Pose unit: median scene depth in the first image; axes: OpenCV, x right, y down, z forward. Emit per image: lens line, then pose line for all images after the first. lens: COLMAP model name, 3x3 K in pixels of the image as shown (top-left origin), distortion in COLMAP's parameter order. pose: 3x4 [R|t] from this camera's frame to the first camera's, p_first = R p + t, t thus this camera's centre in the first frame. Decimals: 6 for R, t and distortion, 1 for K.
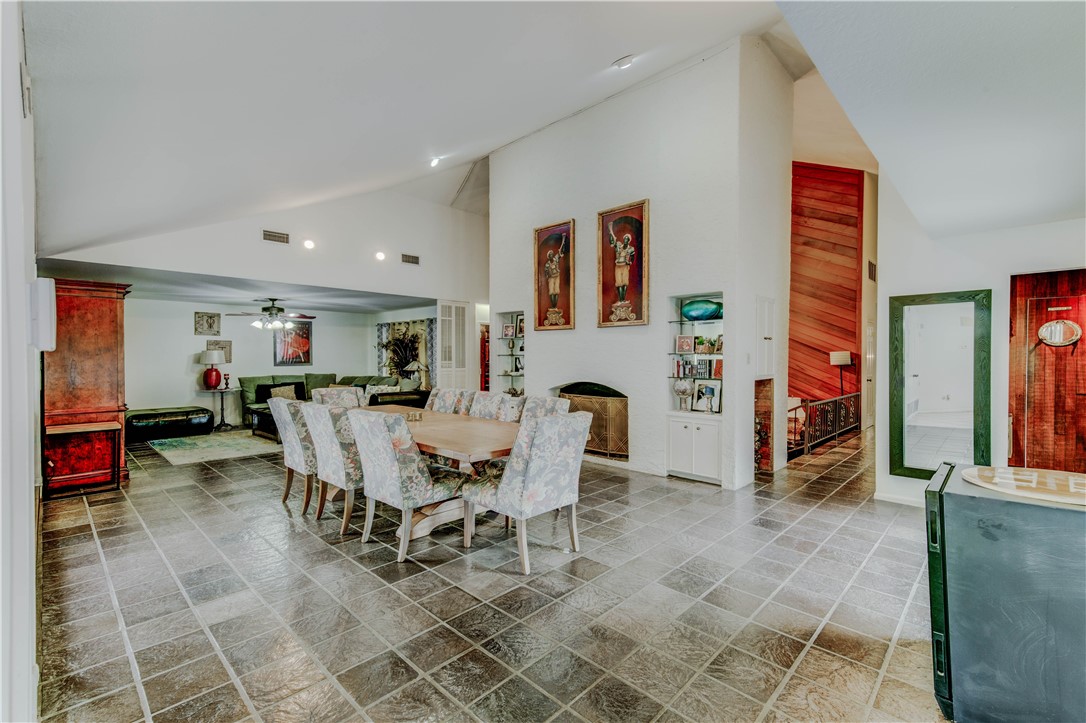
lens RADIAL K [[477.0, 0, 540.5], [0, 477.0, 363.4], [0, 0, 1]] dist [0.000814, 0.000060]
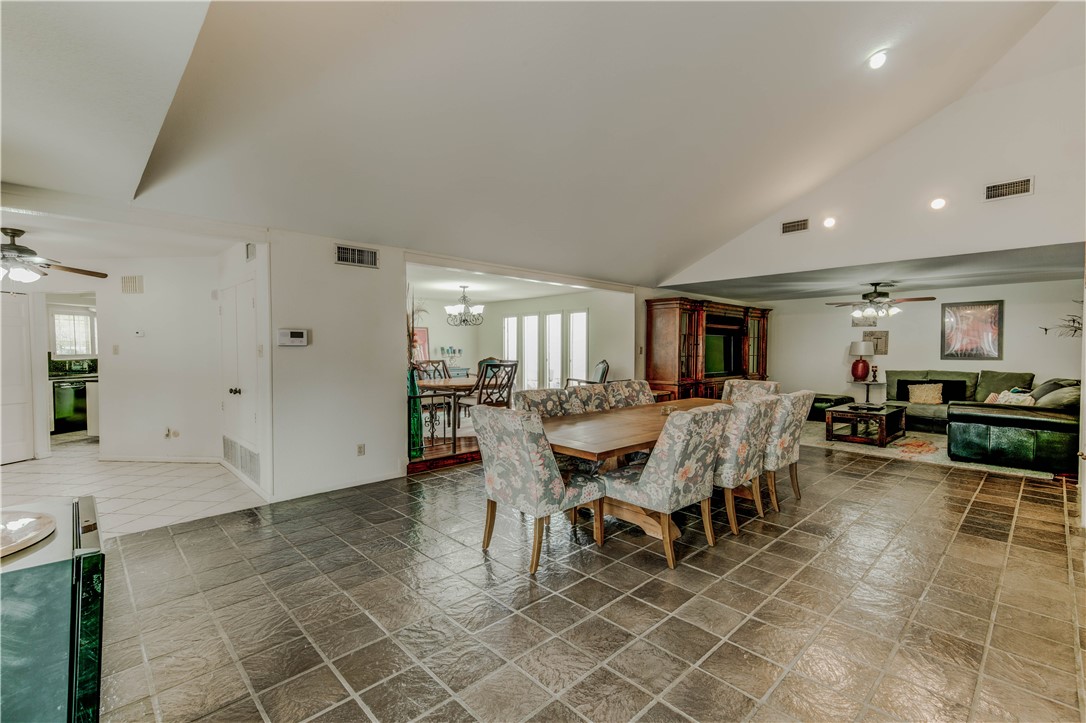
lens RADIAL K [[477.0, 0, 540.5], [0, 477.0, 363.4], [0, 0, 1]] dist [0.000814, 0.000060]
pose [[-0.044569, 0.031474, -0.998510, 0.332439], [-0.014444, 0.999379, 0.032146, -0.004326], [0.998902, 0.015856, -0.044086, 0.376942]]
